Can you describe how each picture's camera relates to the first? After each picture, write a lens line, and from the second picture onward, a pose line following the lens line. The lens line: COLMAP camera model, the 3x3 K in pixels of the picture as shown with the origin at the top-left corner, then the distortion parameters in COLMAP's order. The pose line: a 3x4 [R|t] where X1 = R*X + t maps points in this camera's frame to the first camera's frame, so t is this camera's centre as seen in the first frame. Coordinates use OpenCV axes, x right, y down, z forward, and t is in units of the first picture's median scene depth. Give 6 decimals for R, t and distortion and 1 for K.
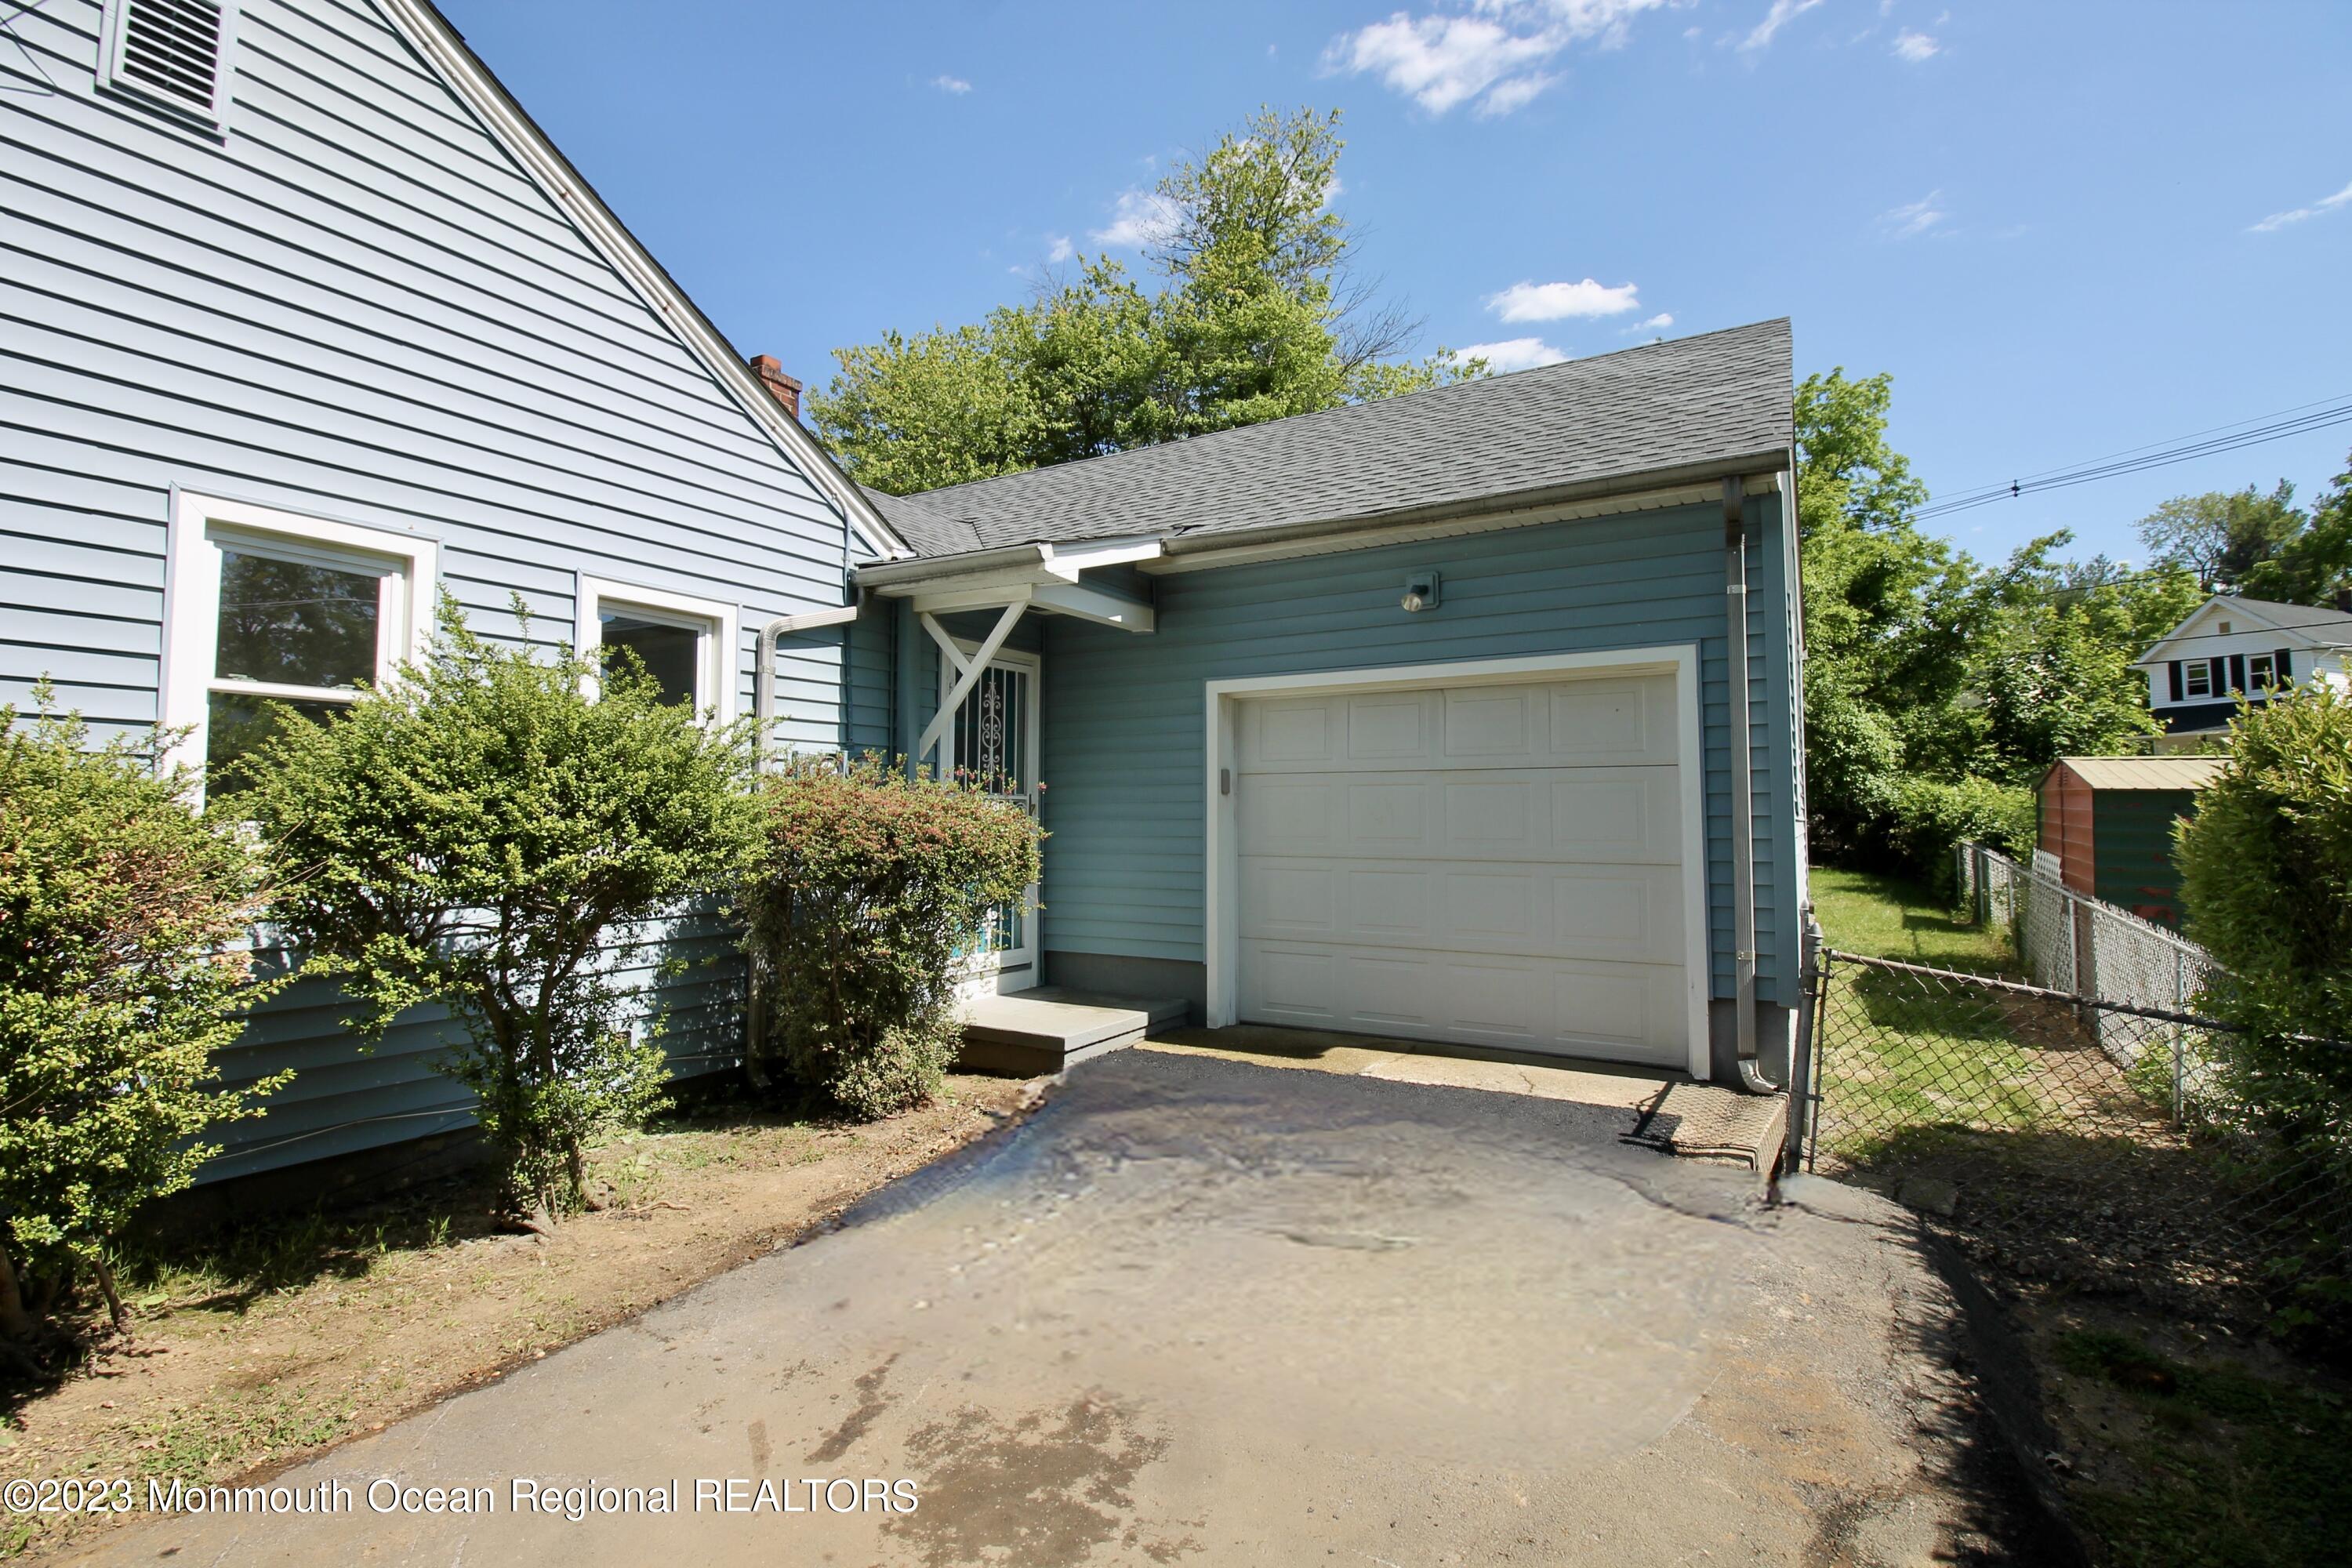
lens RADIAL K [[1068.5, 0, 1164.3], [0, 1068.5, 755.7], [0, 0, 1]] dist [-0.013671, -0.000516]
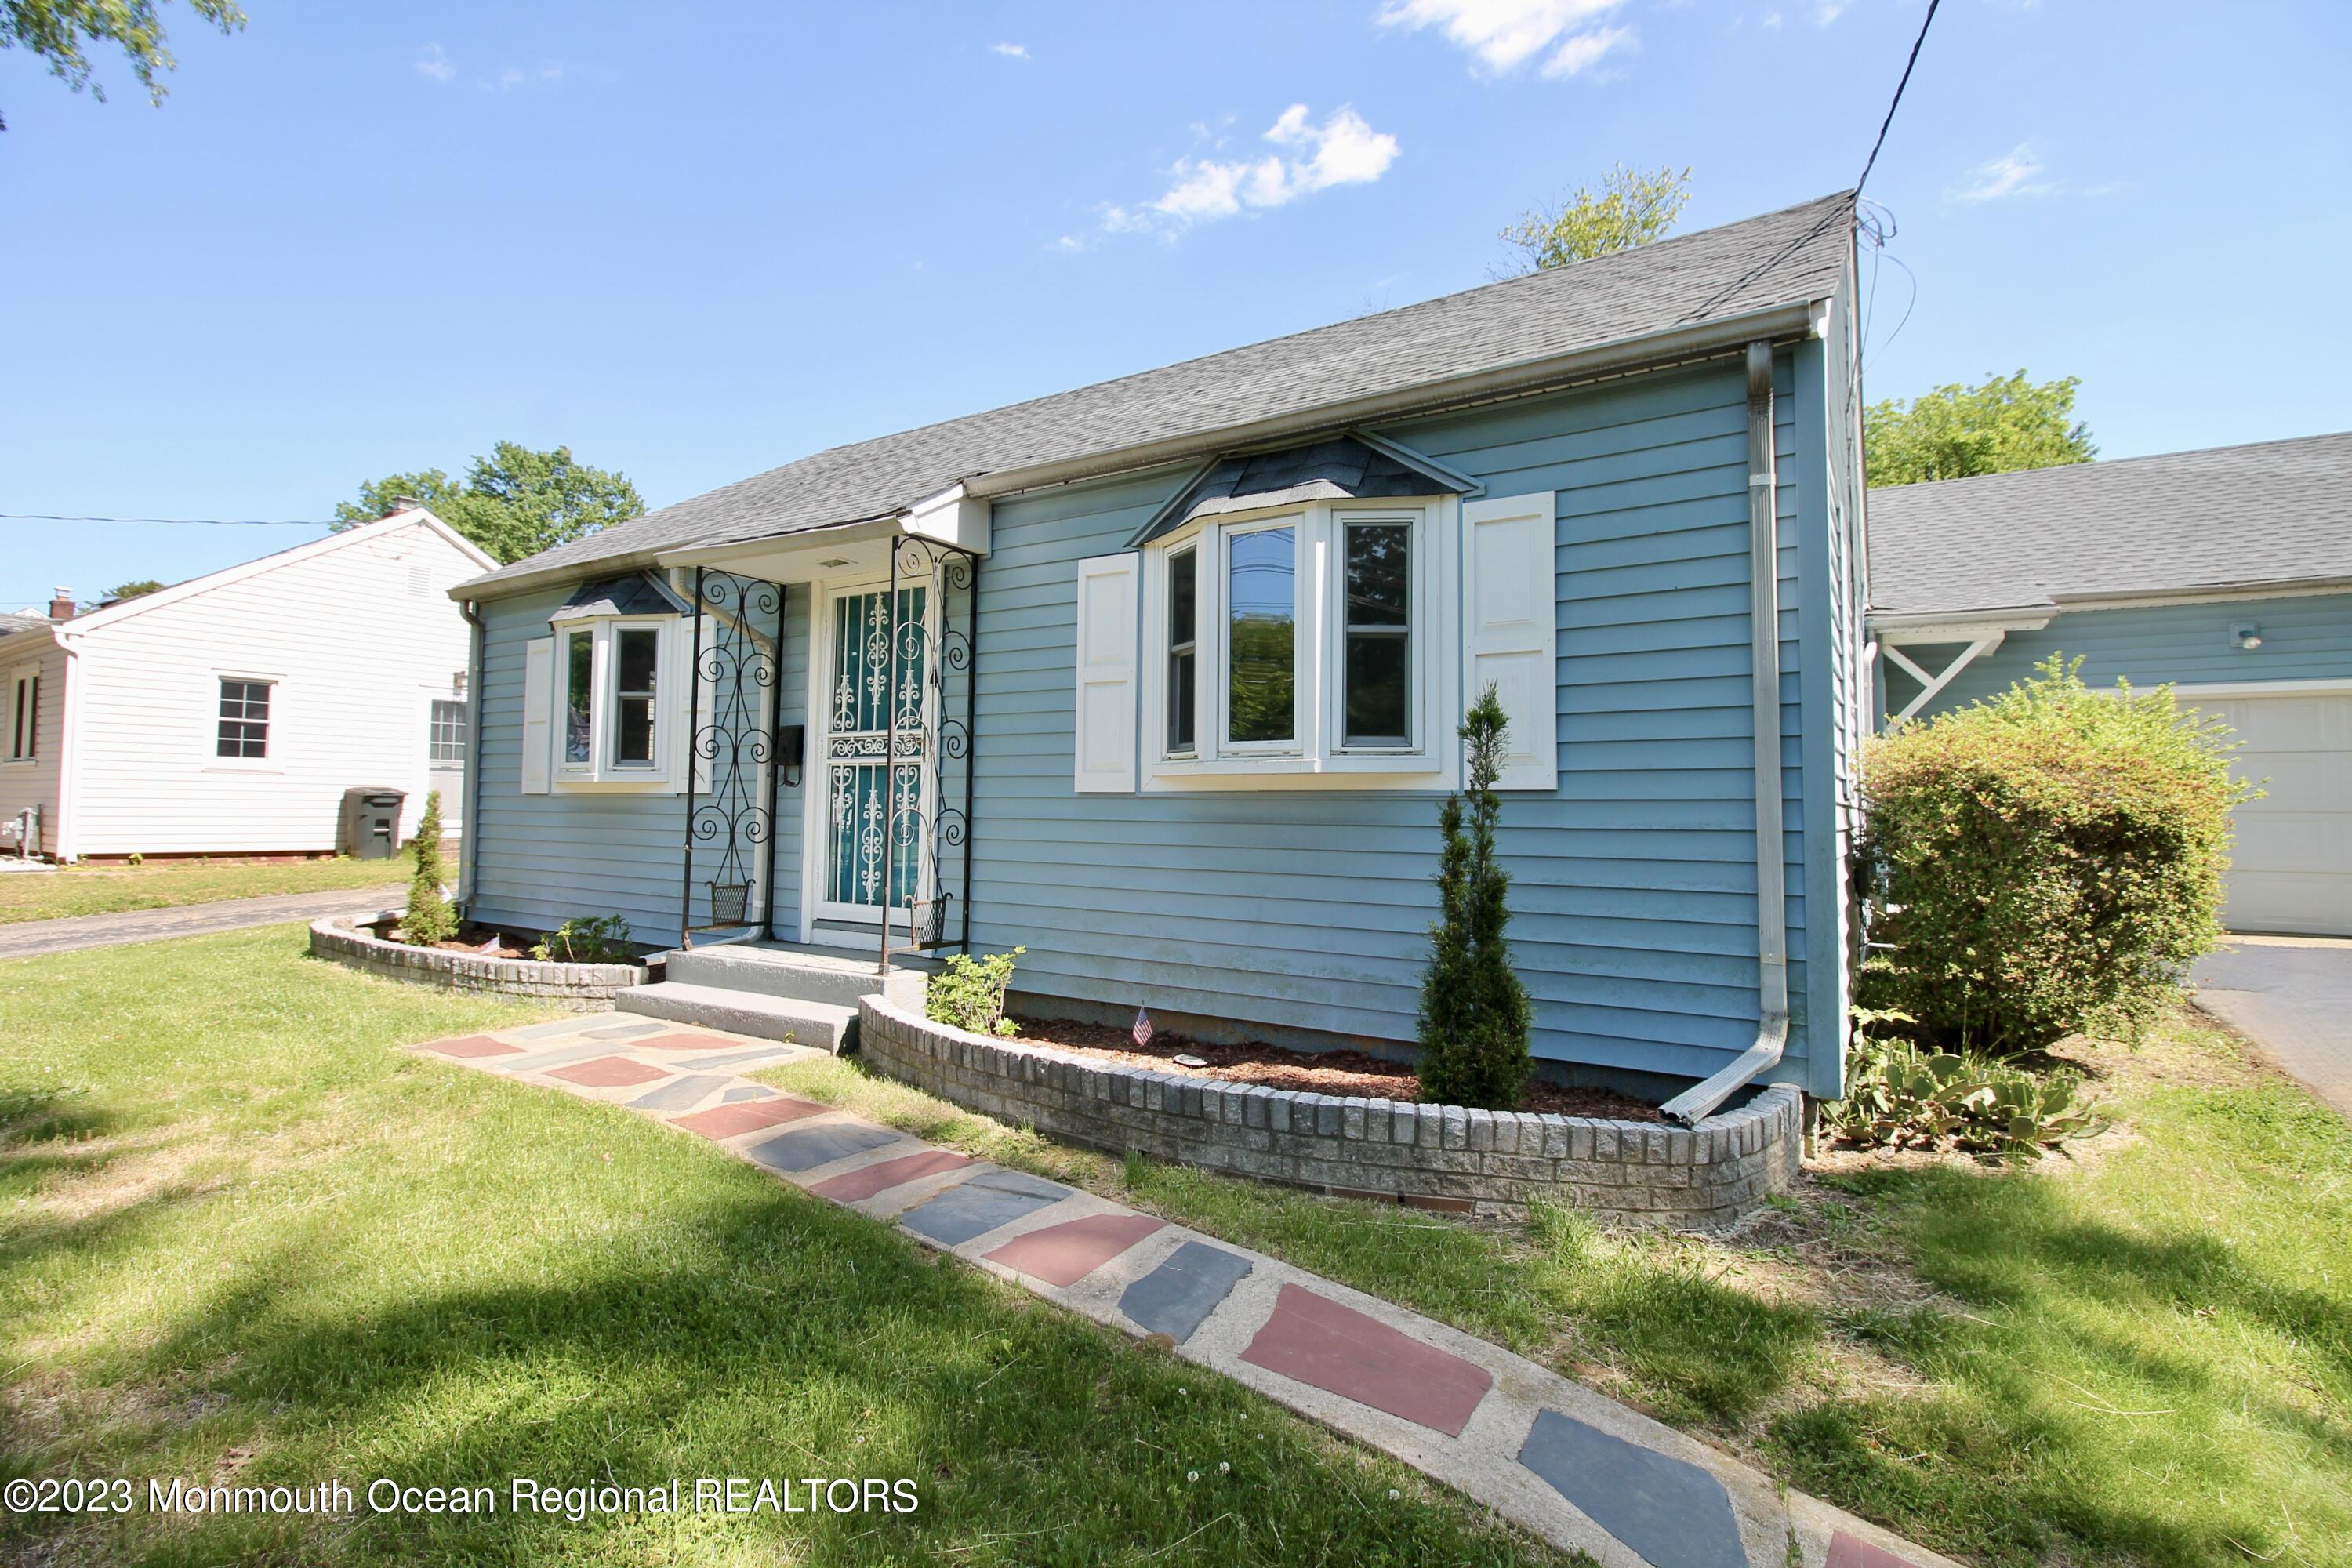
lens RADIAL K [[1110.8, 0, 1179.1], [0, 1110.8, 755.6], [0, 0, 1]] dist [-0.002647, -0.007059]
pose [[0.999964, 0.007642, -0.003722, -0.392094], [-0.007596, 0.999895, 0.012306, 0.002681], [0.003816, -0.012277, 0.999917, -0.176449]]
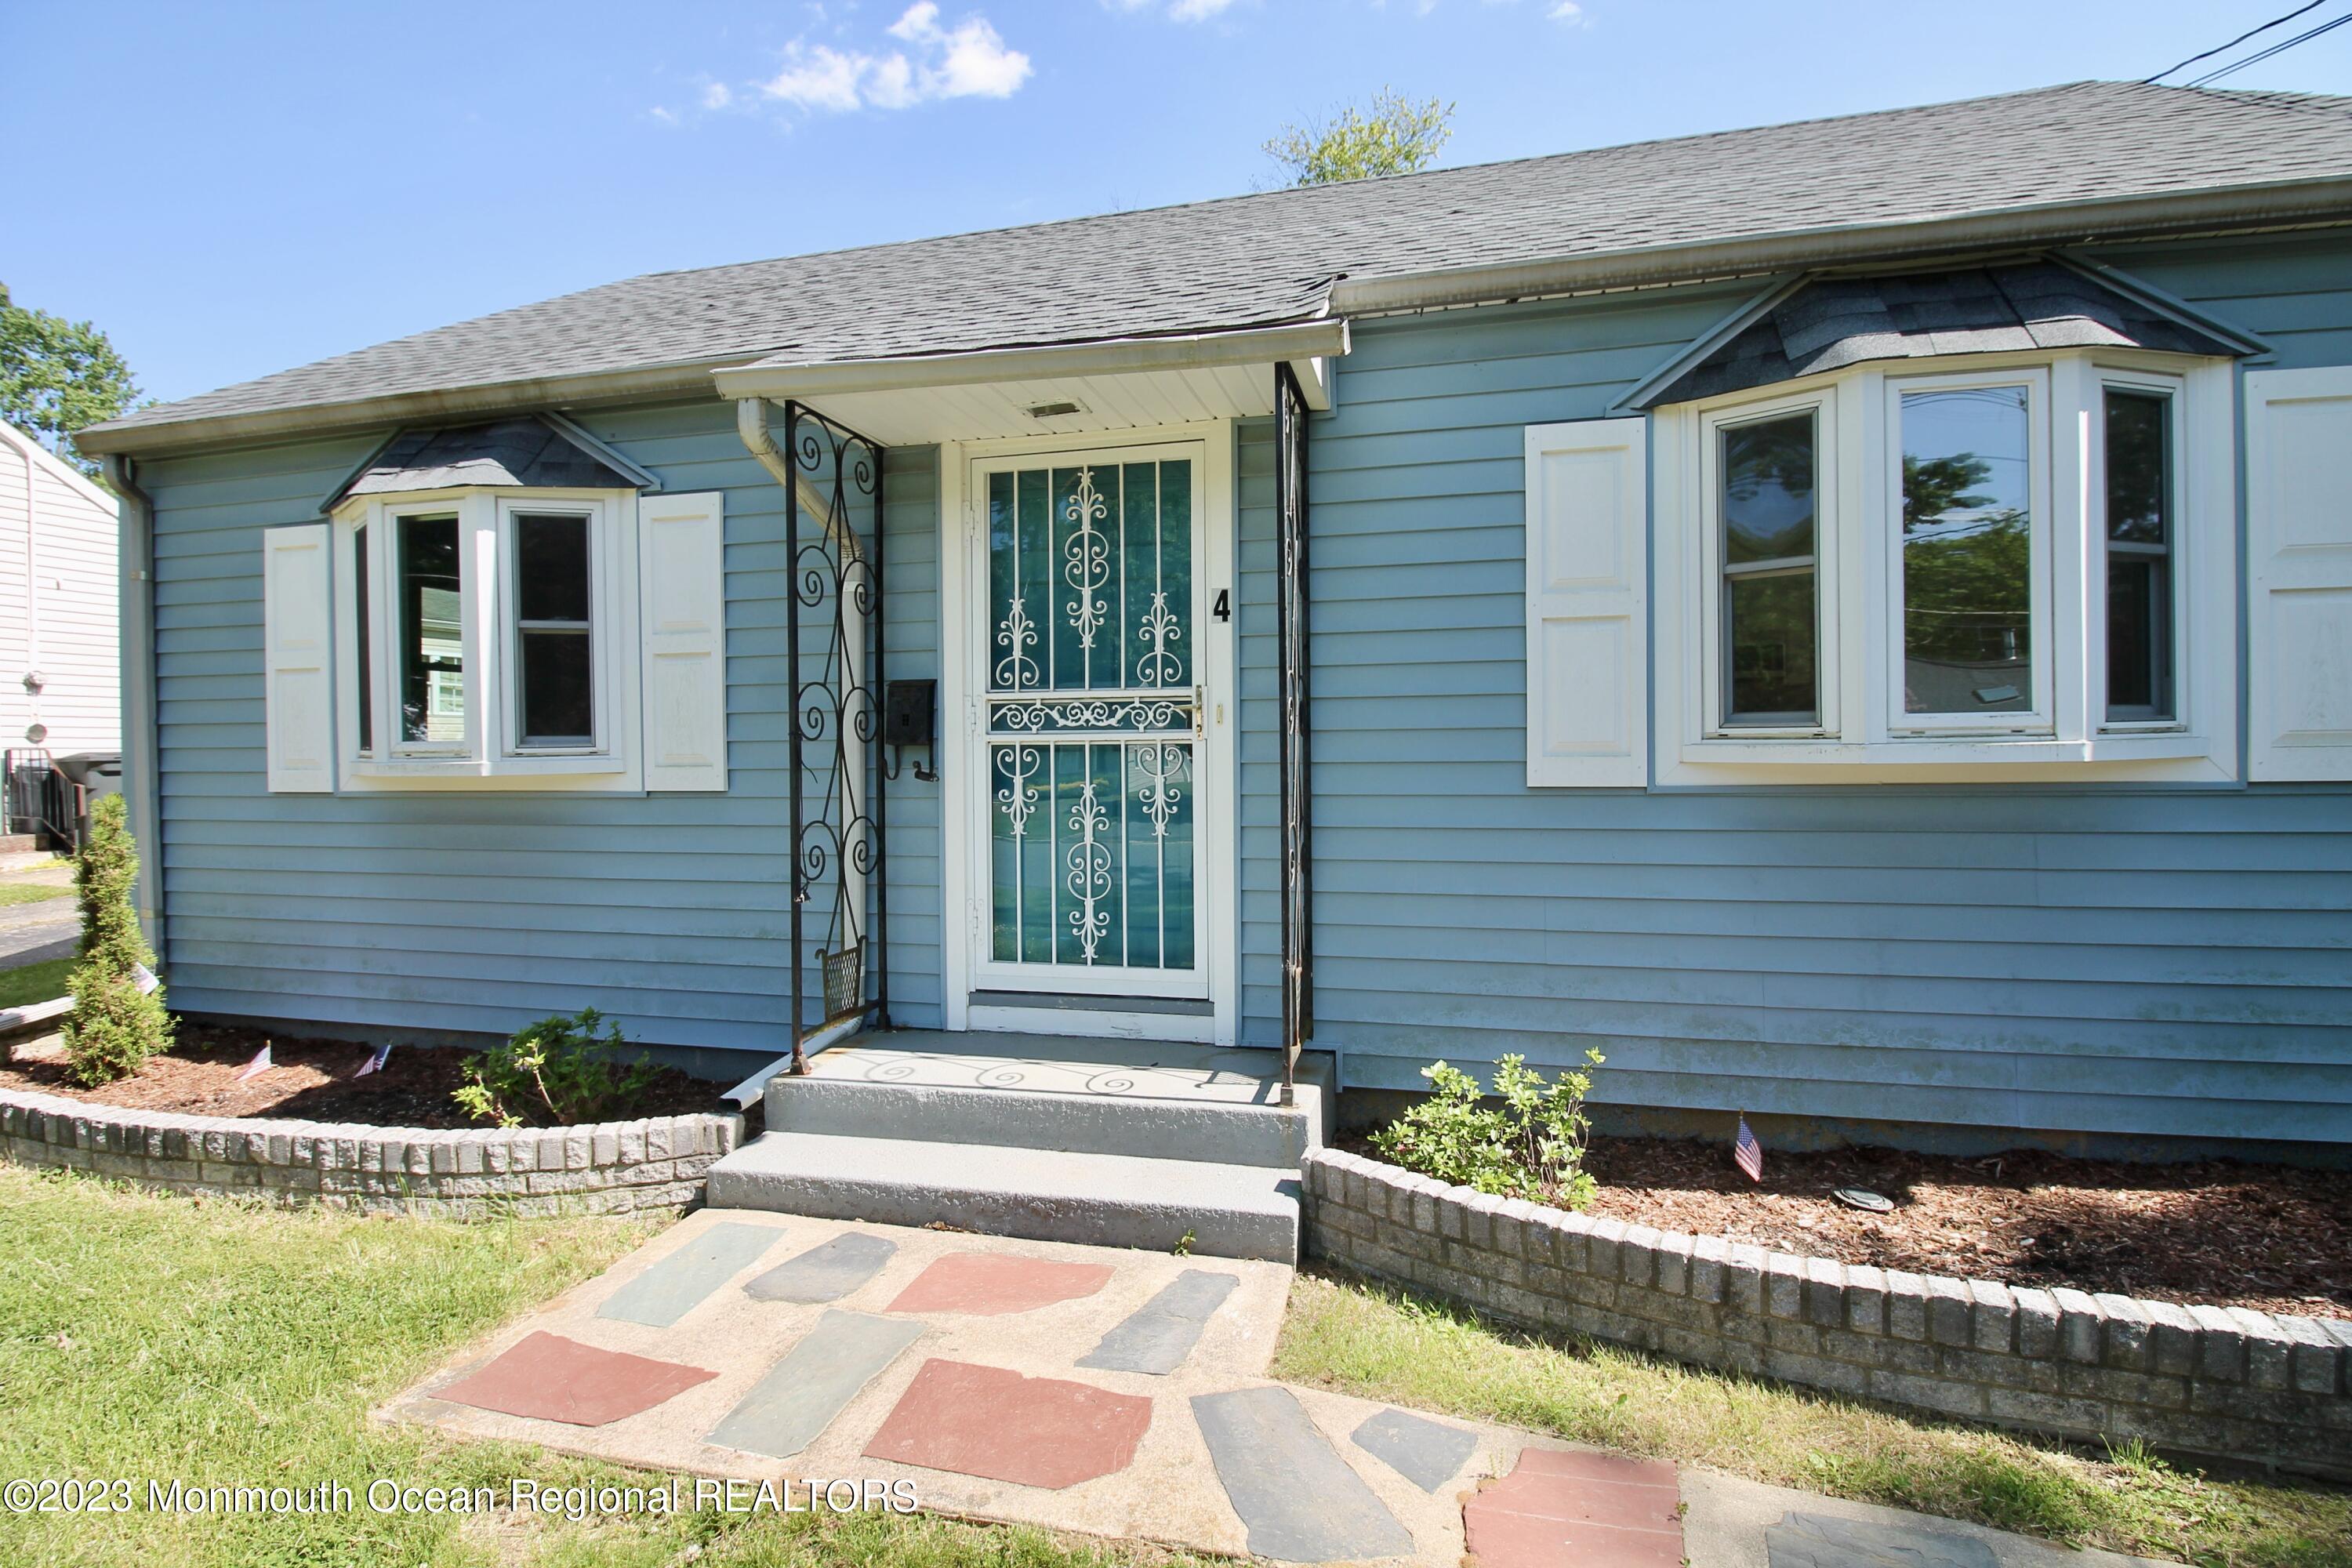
lens RADIAL K [[1110.8, 0, 1179.1], [0, 1110.8, 755.6], [0, 0, 1]] dist [-0.002647, -0.007059]
pose [[0.947944, -0.016573, 0.318006, -0.539337], [-0.005228, 0.997700, 0.067581, -0.001873], [-0.318394, -0.065726, 0.945677, -0.043438]]
